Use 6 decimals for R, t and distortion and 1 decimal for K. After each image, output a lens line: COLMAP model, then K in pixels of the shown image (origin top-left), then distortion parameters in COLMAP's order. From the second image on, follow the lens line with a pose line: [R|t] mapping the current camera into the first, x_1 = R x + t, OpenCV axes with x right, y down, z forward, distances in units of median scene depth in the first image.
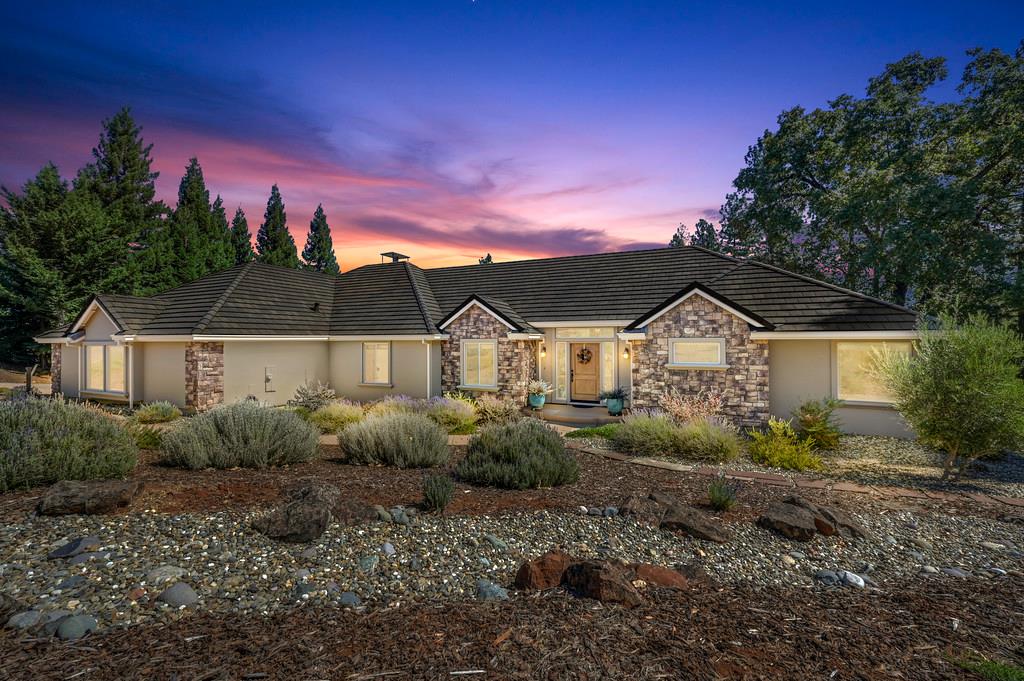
lens RADIAL K [[408.5, 0, 512.0], [0, 408.5, 340.5], [0, 0, 1]] dist [-0.002857, -0.000148]
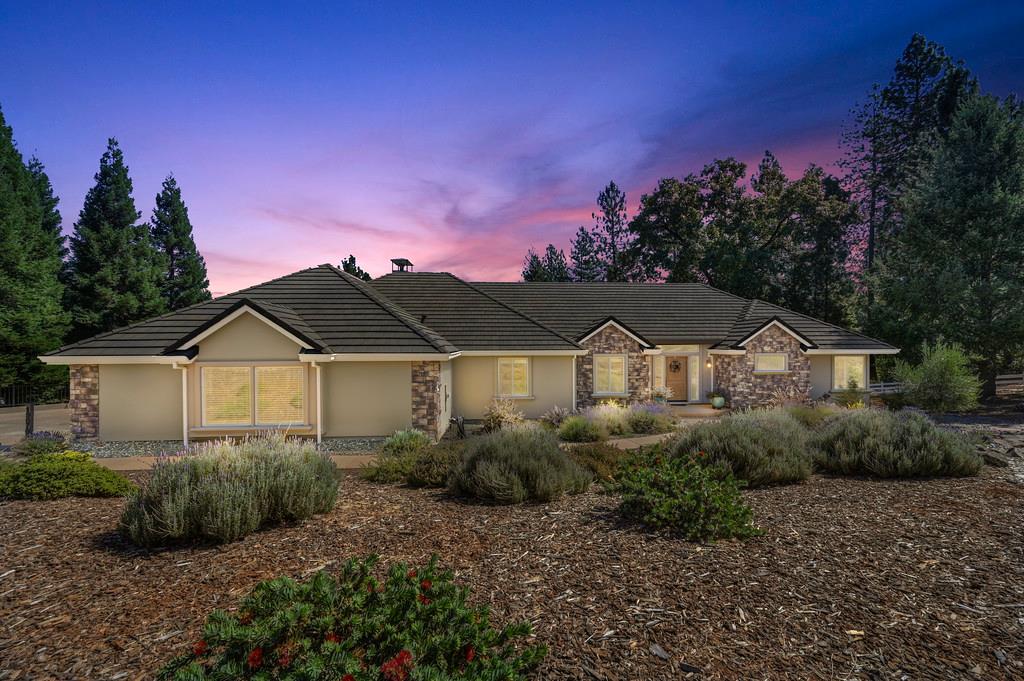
lens RADIAL K [[406.3, 0, 515.8], [0, 406.3, 349.7], [0, 0, 1]] dist [-0.001121, -0.000276]
pose [[0.886652, -0.002916, 0.462428, -0.886267], [0.000631, 0.999987, 0.005094, -0.022625], [-0.462437, -0.004225, 0.886642, 0.088317]]
